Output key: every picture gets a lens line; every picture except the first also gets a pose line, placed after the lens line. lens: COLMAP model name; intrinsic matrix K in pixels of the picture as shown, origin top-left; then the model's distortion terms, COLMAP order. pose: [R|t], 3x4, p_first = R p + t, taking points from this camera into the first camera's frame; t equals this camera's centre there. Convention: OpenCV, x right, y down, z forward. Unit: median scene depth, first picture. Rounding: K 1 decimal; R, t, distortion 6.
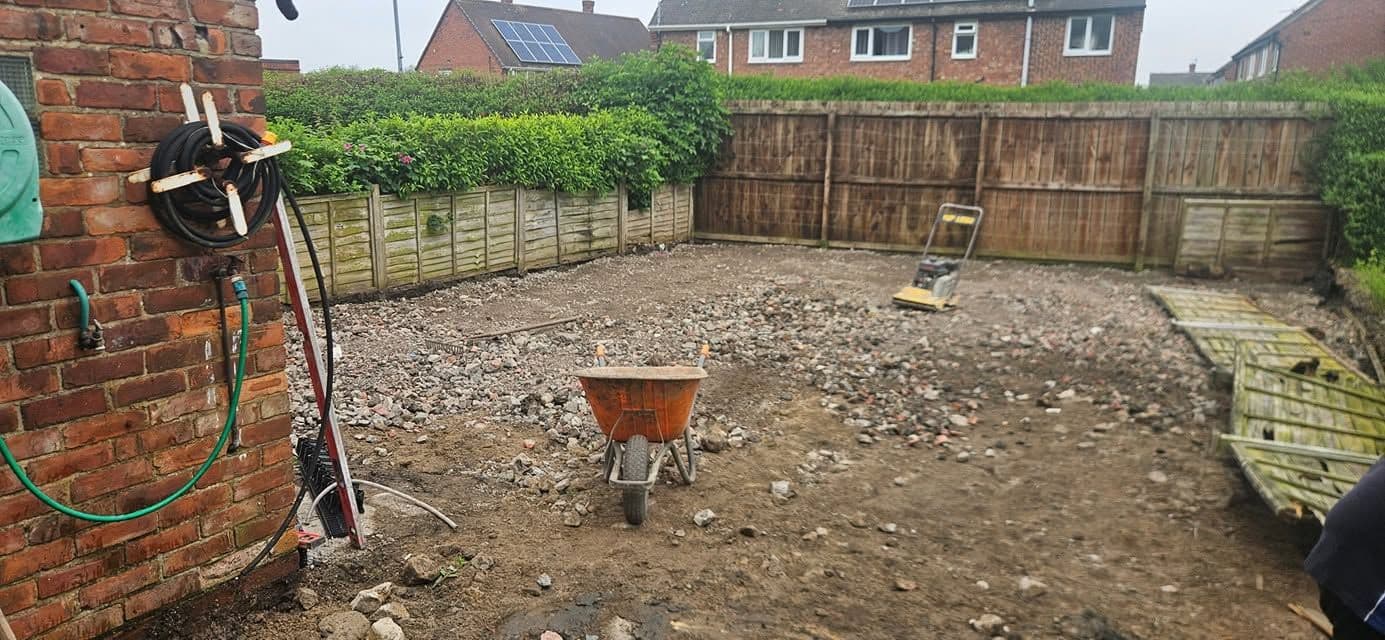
lens RADIAL K [[923.2, 0, 667.5], [0, 923.2, 317.9], [0, 0, 1]] dist [0.069995, -0.053016]
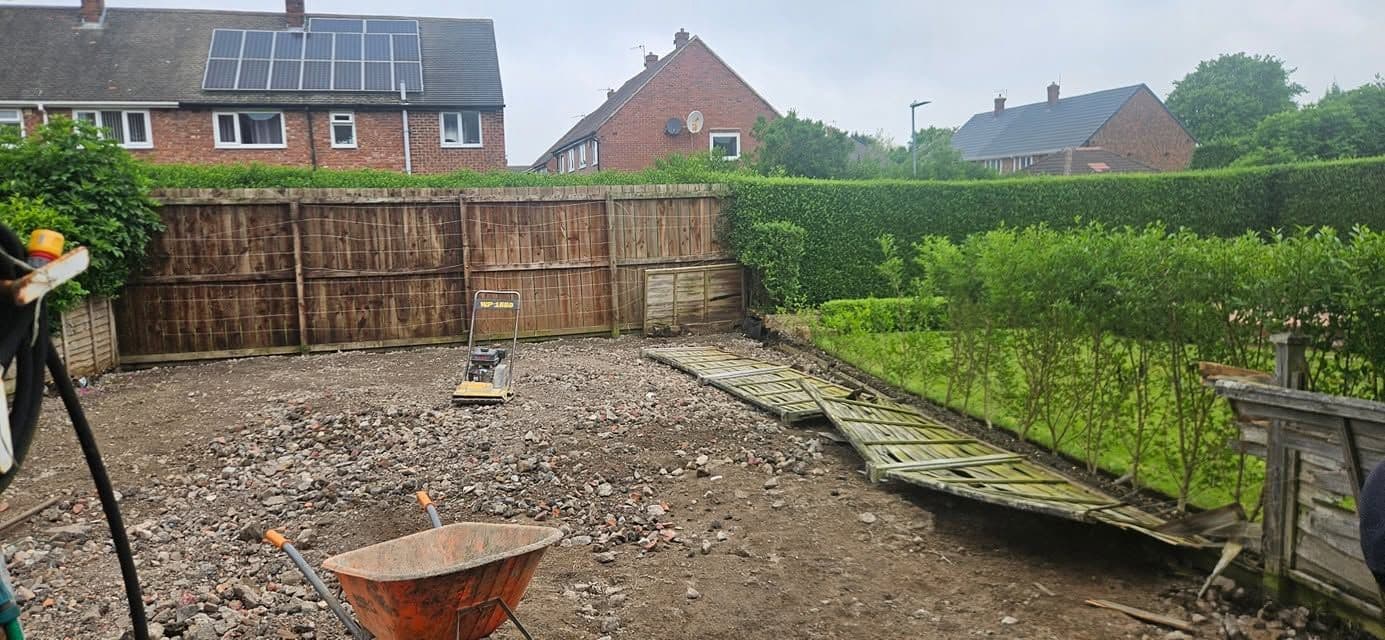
lens RADIAL K [[923.2, 0, 674.1], [0, 923.2, 312.8], [0, 0, 1]] dist [0.069995, -0.053016]
pose [[0.769039, -0.104942, 0.630529, -0.126485], [0.167382, 0.985072, -0.040201, -0.023963], [-0.616897, 0.136456, 0.775124, 0.120935]]
